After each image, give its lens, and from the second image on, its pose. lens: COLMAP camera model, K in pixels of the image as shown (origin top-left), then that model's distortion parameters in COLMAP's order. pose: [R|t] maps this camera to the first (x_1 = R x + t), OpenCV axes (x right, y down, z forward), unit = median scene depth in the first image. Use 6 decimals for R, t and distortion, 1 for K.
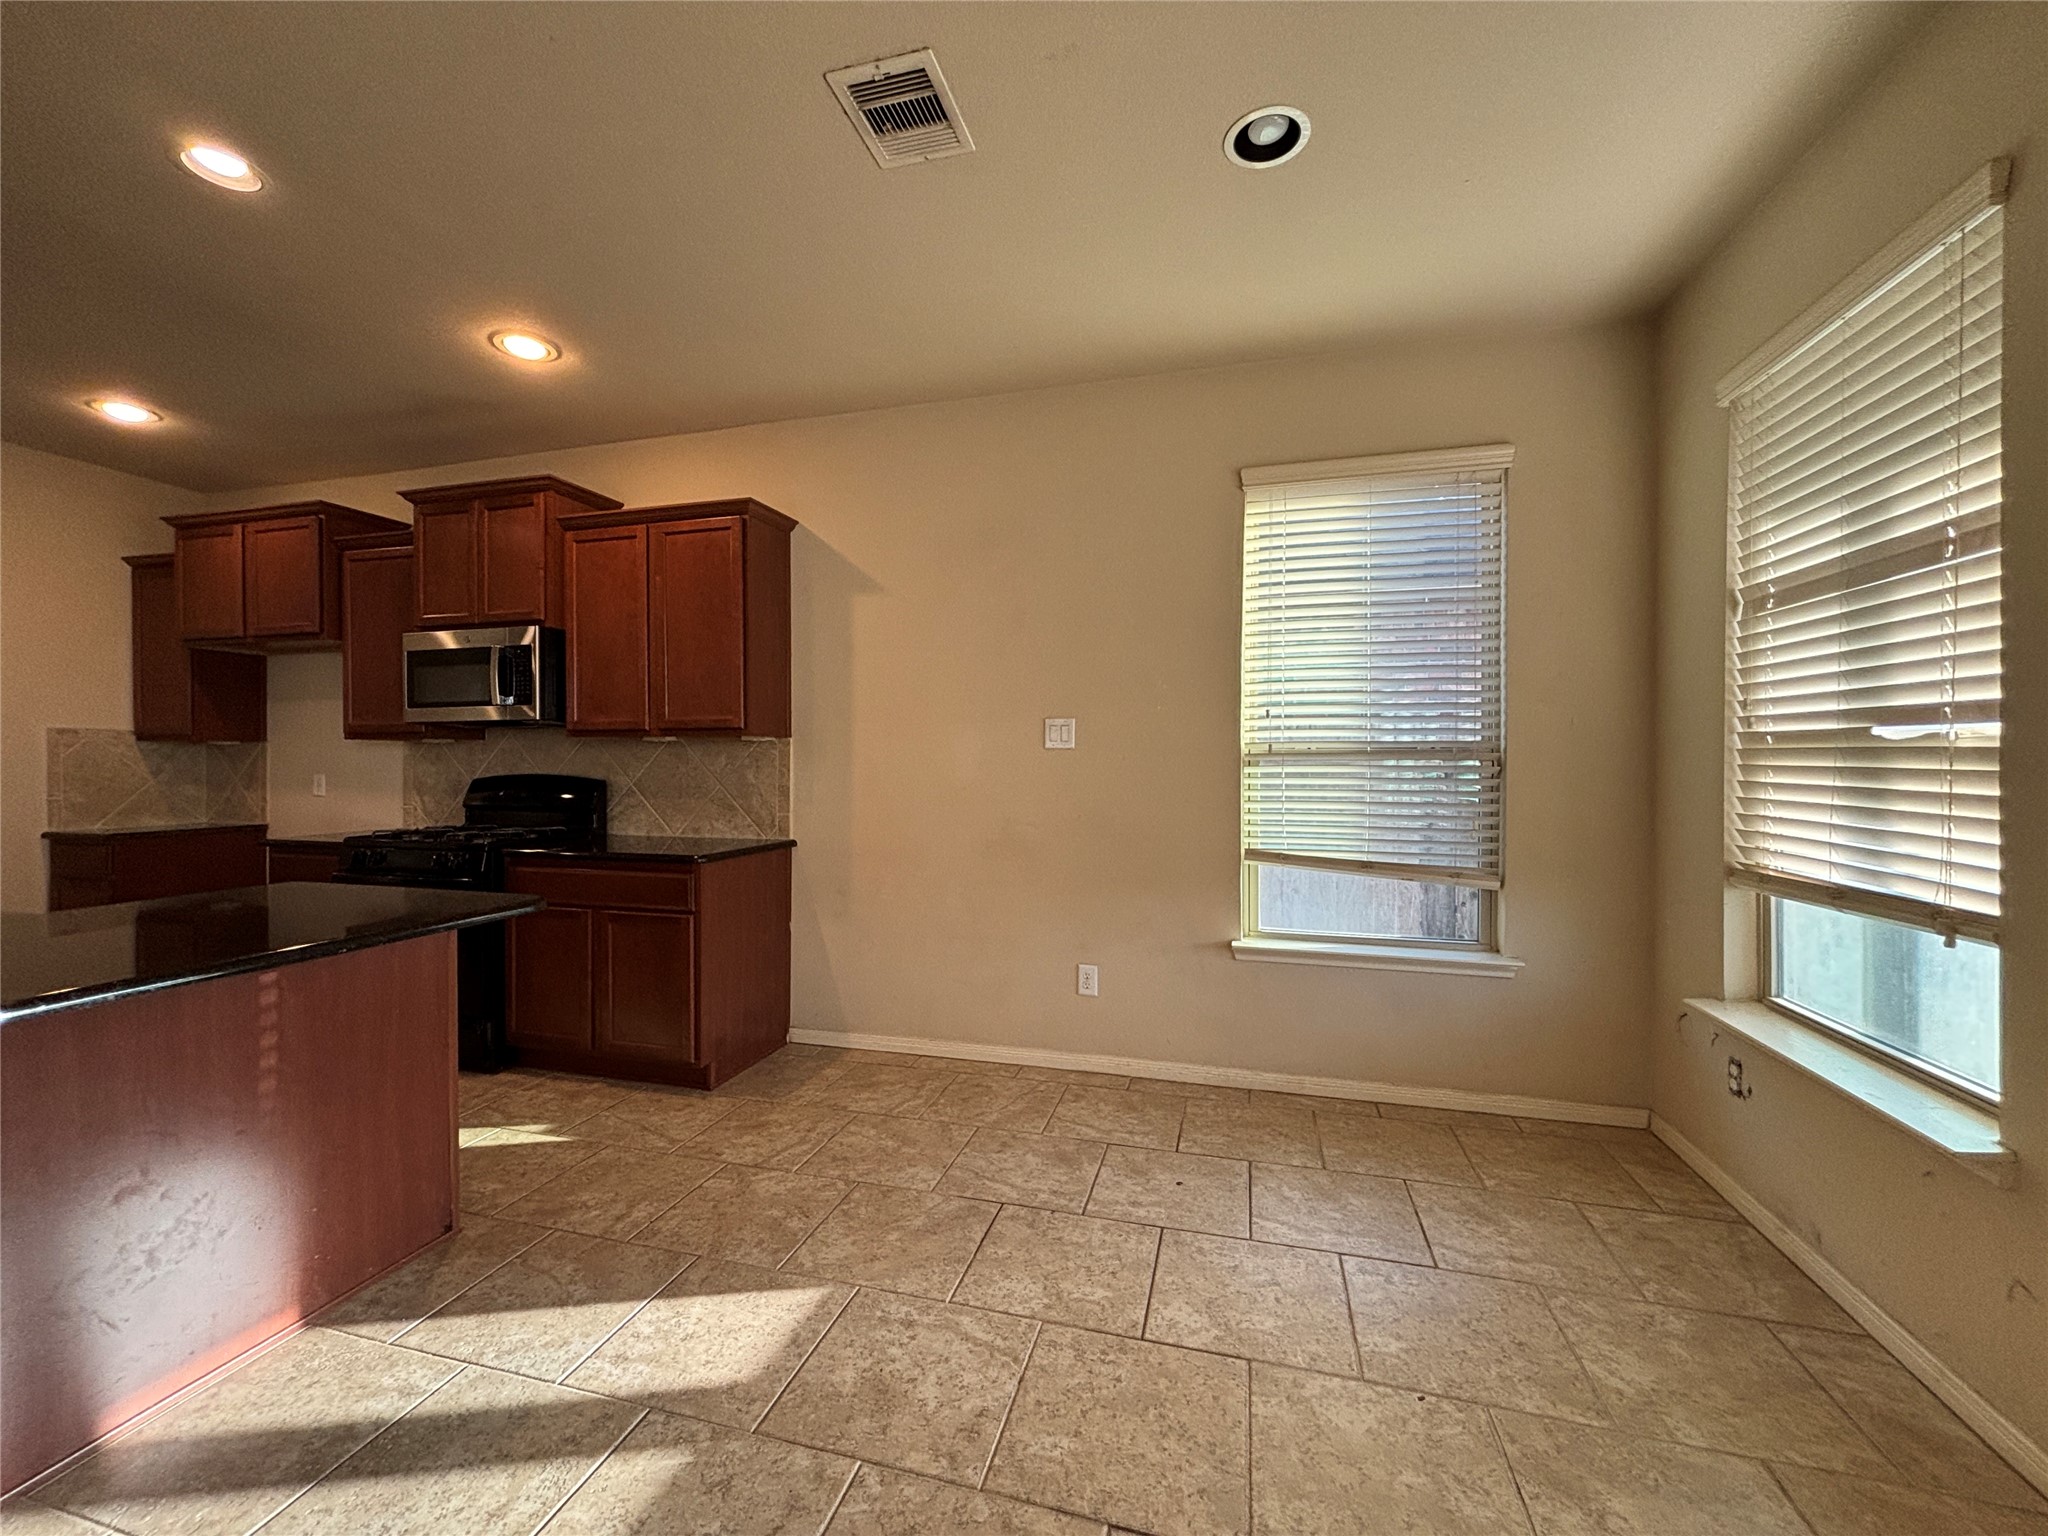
lens RADIAL K [[828.7, 0, 1016.9], [0, 828.7, 764.8], [0, 0, 1]] dist [0.002749, 0.000459]
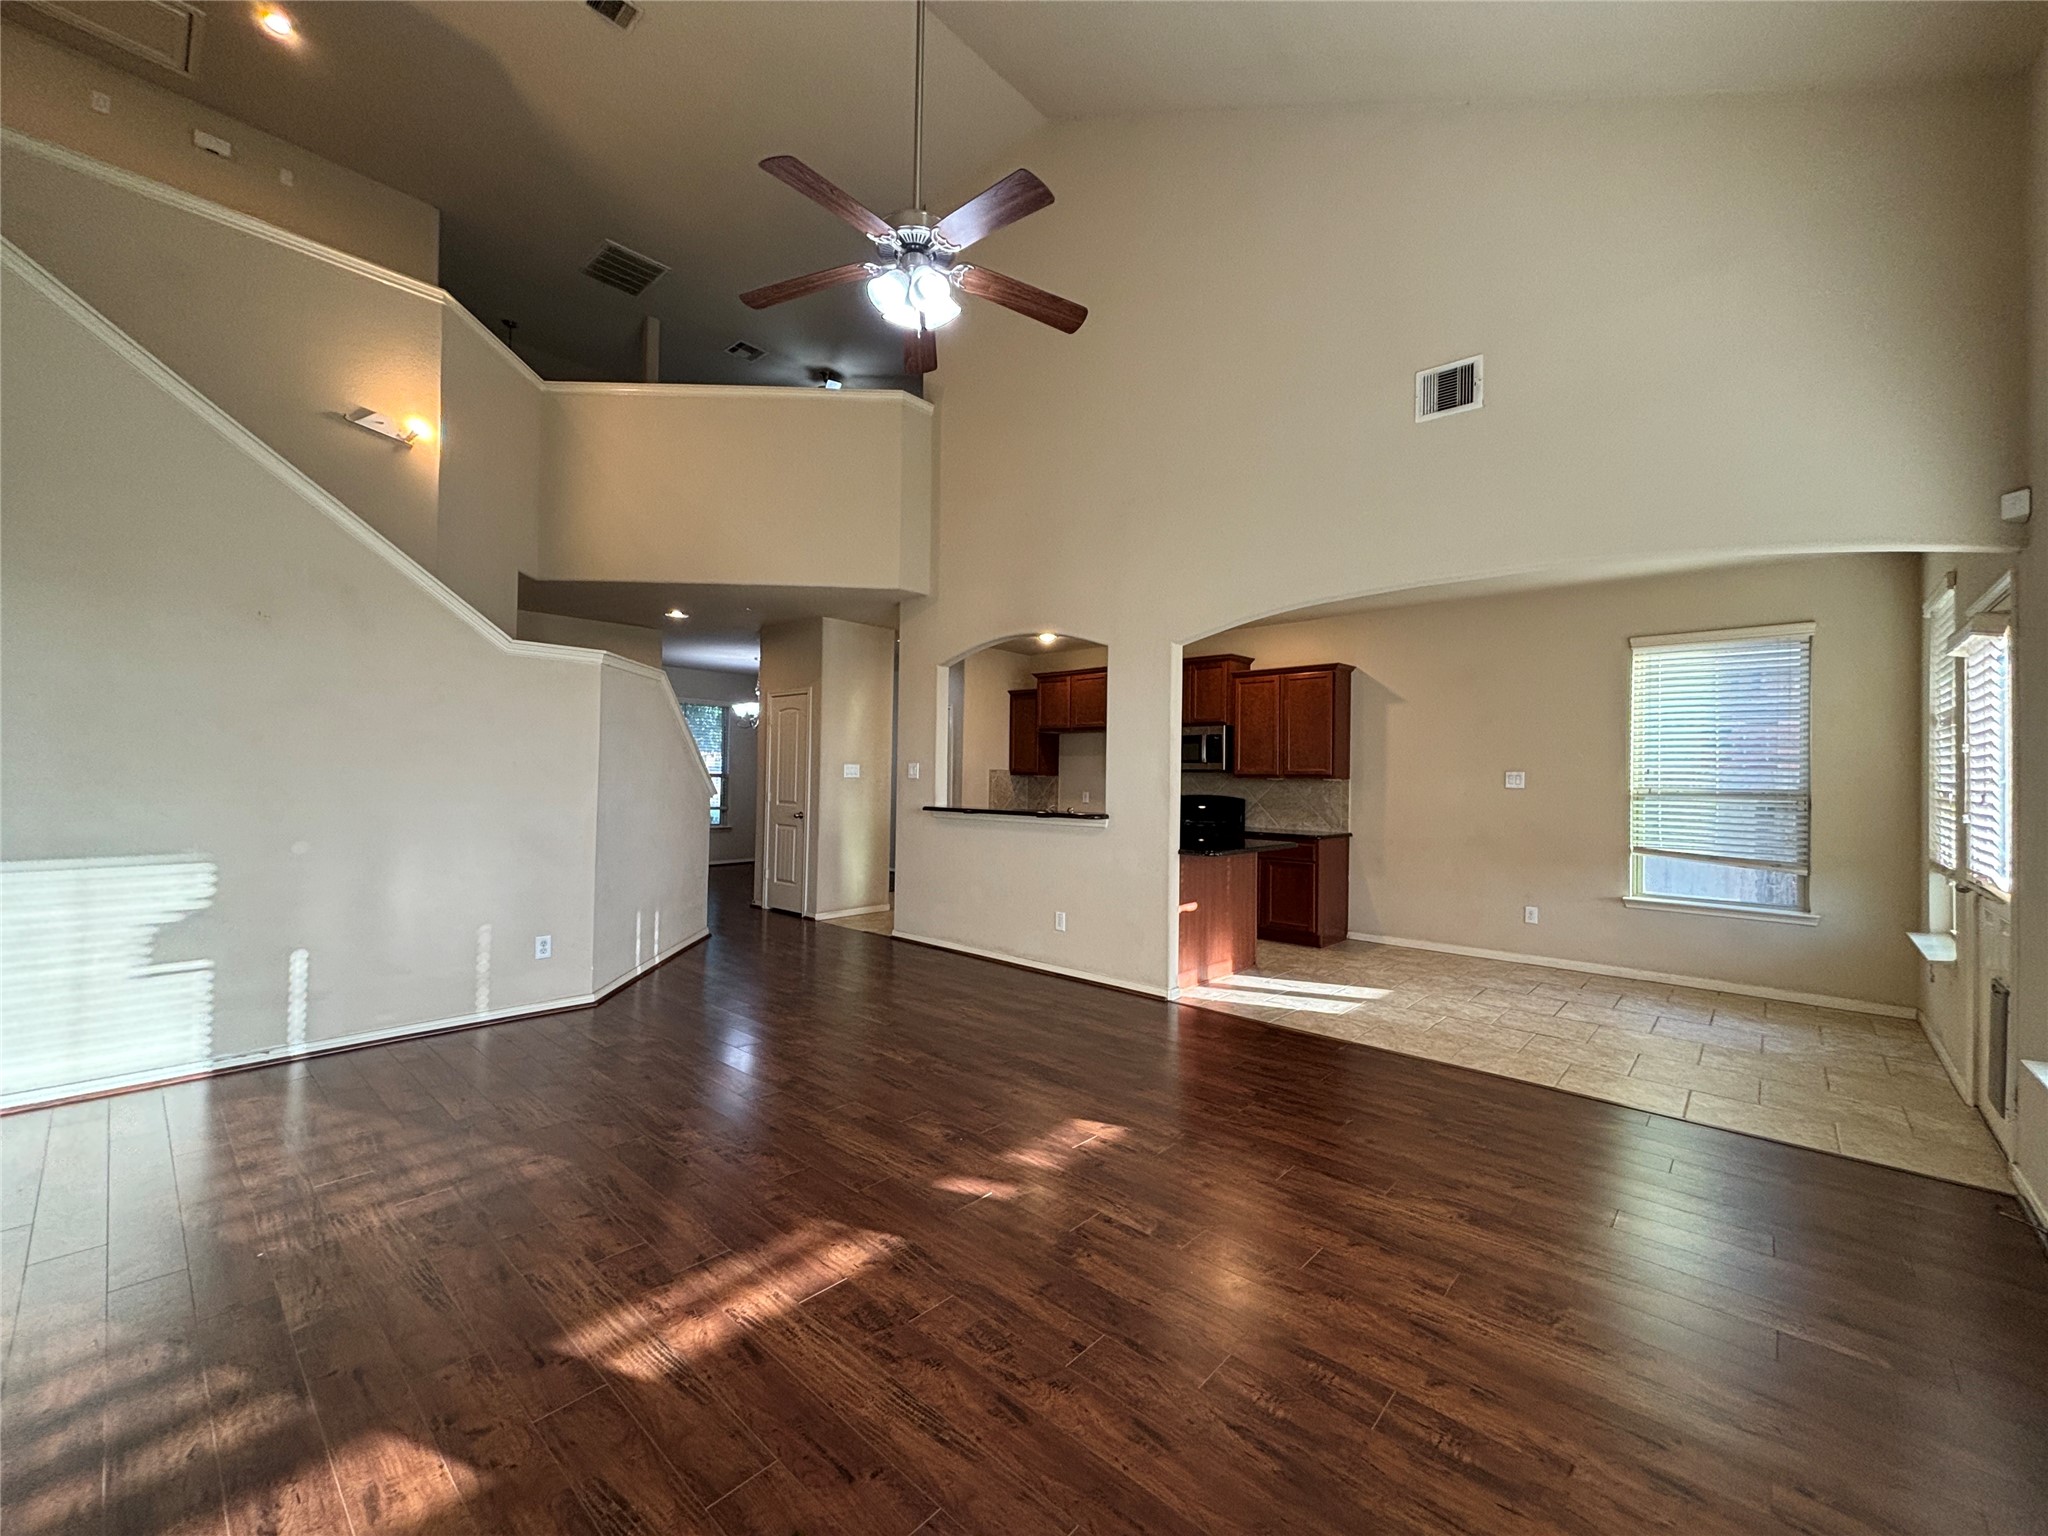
lens RADIAL K [[828.7, 0, 1020.0], [0, 828.7, 767.5], [0, 0, 1]] dist [0.002749, 0.000459]
pose [[0.892729, 0.007473, -0.450532, -0.105624], [-0.017454, 0.999686, -0.018004, -0.014434], [0.450256, 0.023936, 0.892579, -1.231167]]
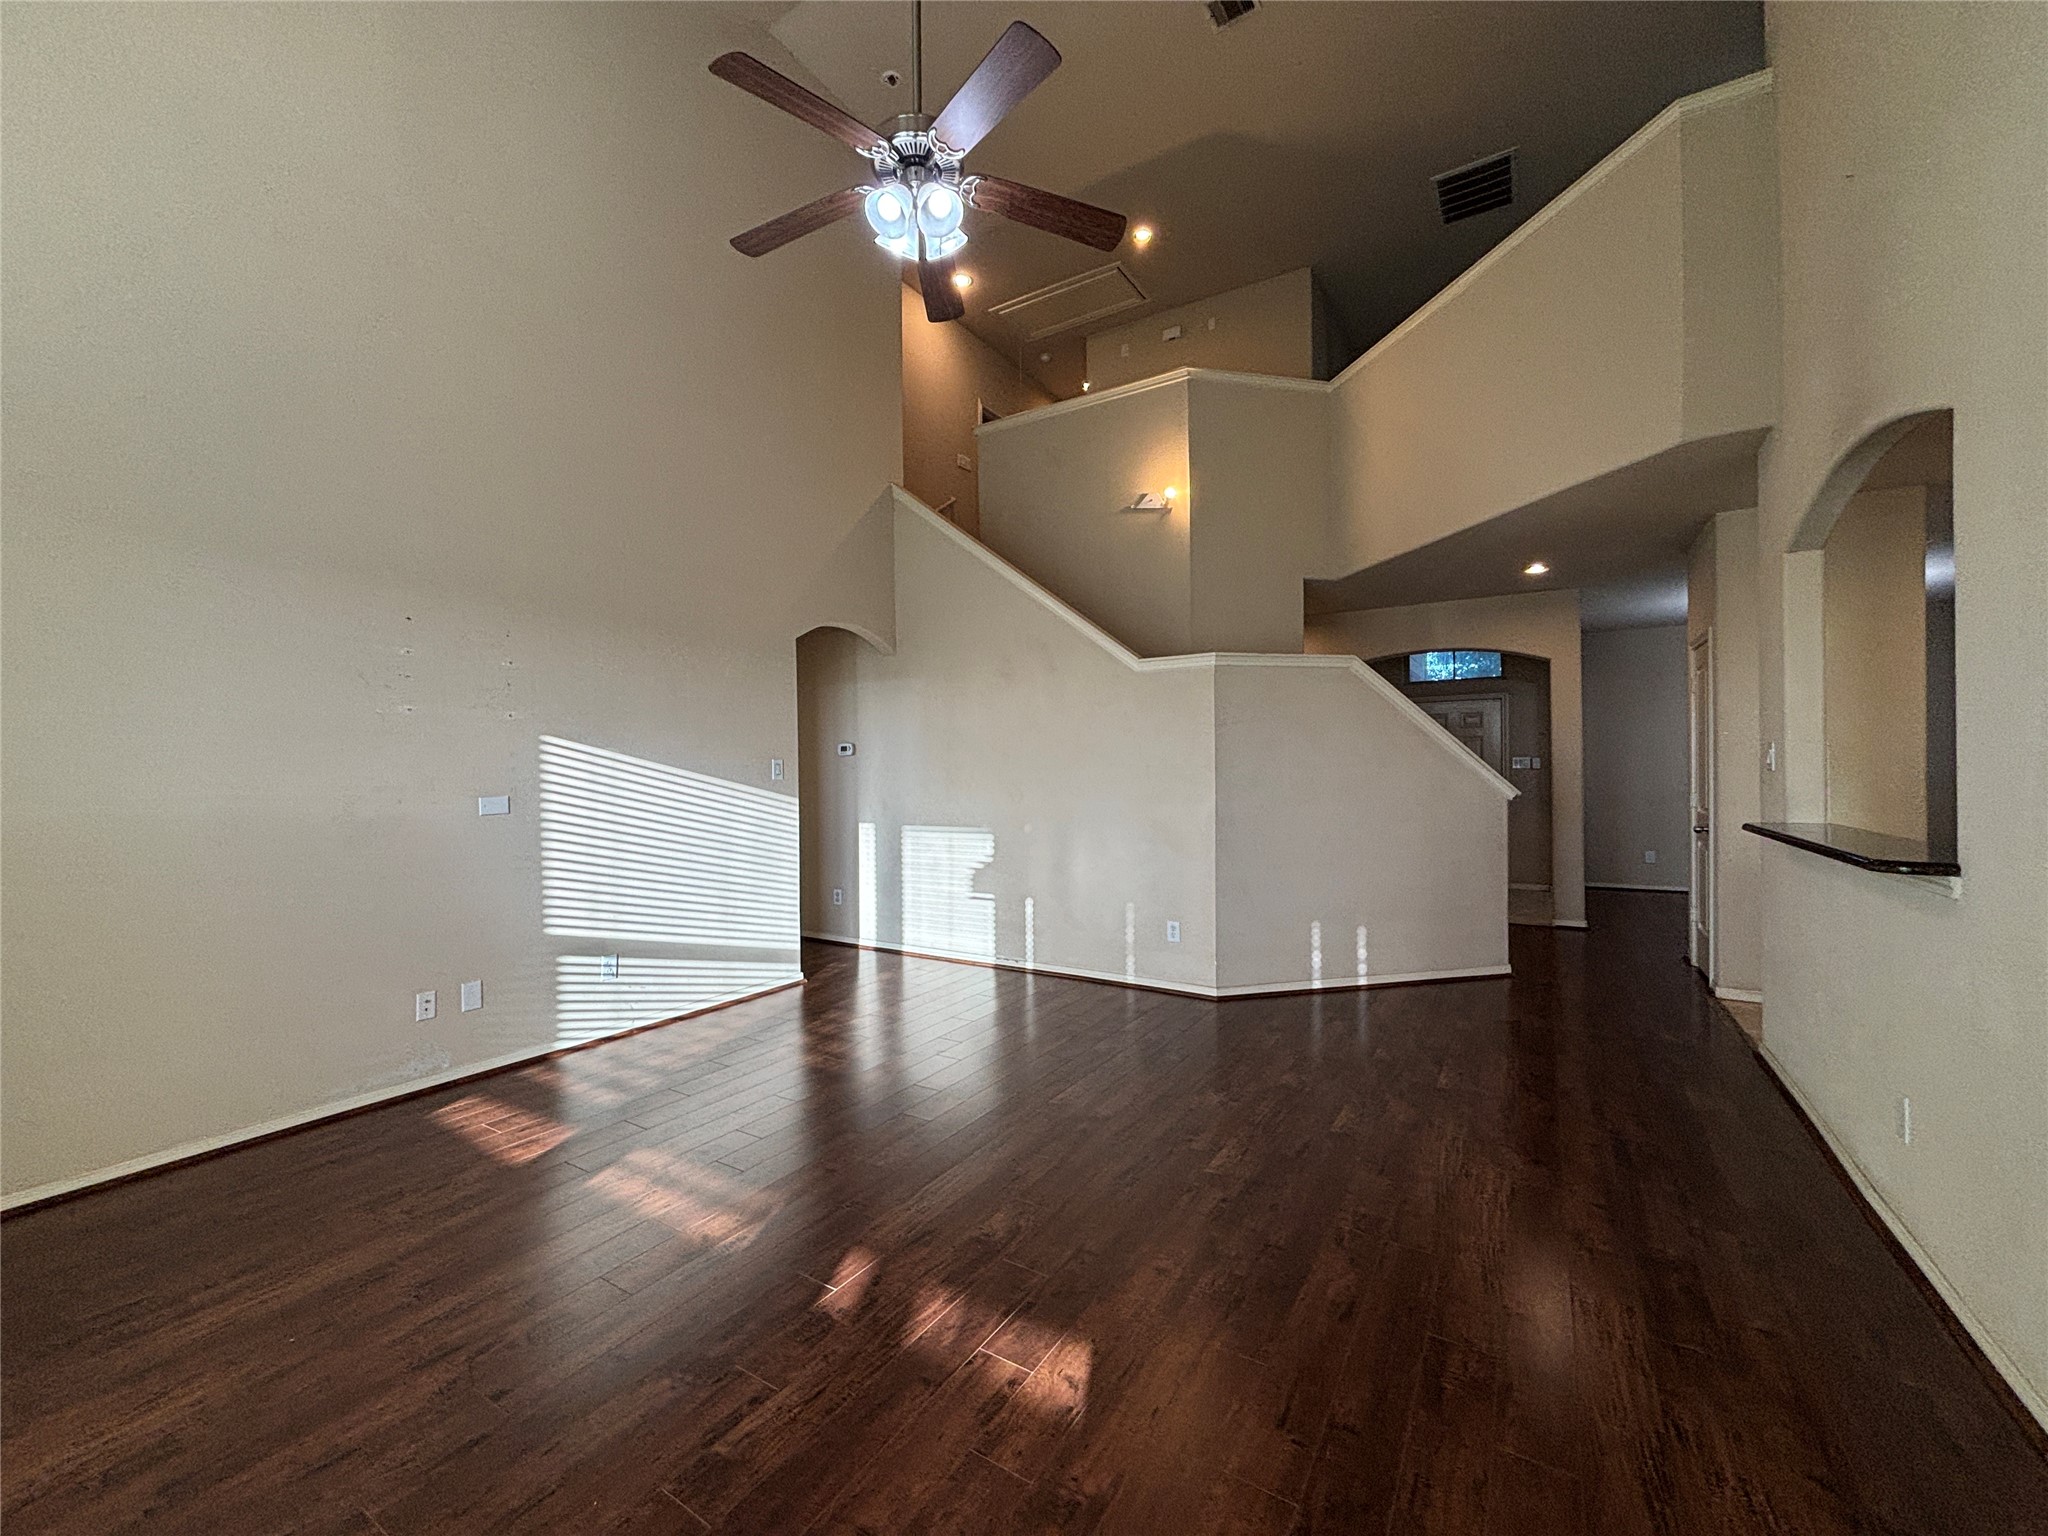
lens RADIAL K [[828.7, 0, 1025.4], [0, 828.7, 770.0], [0, 0, 1]] dist [0.002749, 0.000459]
pose [[-0.285430, 0.005756, -0.958382, 0.105254], [0.005136, 0.999977, 0.004476, -0.032439], [0.958386, -0.003645, -0.285453, -0.138413]]
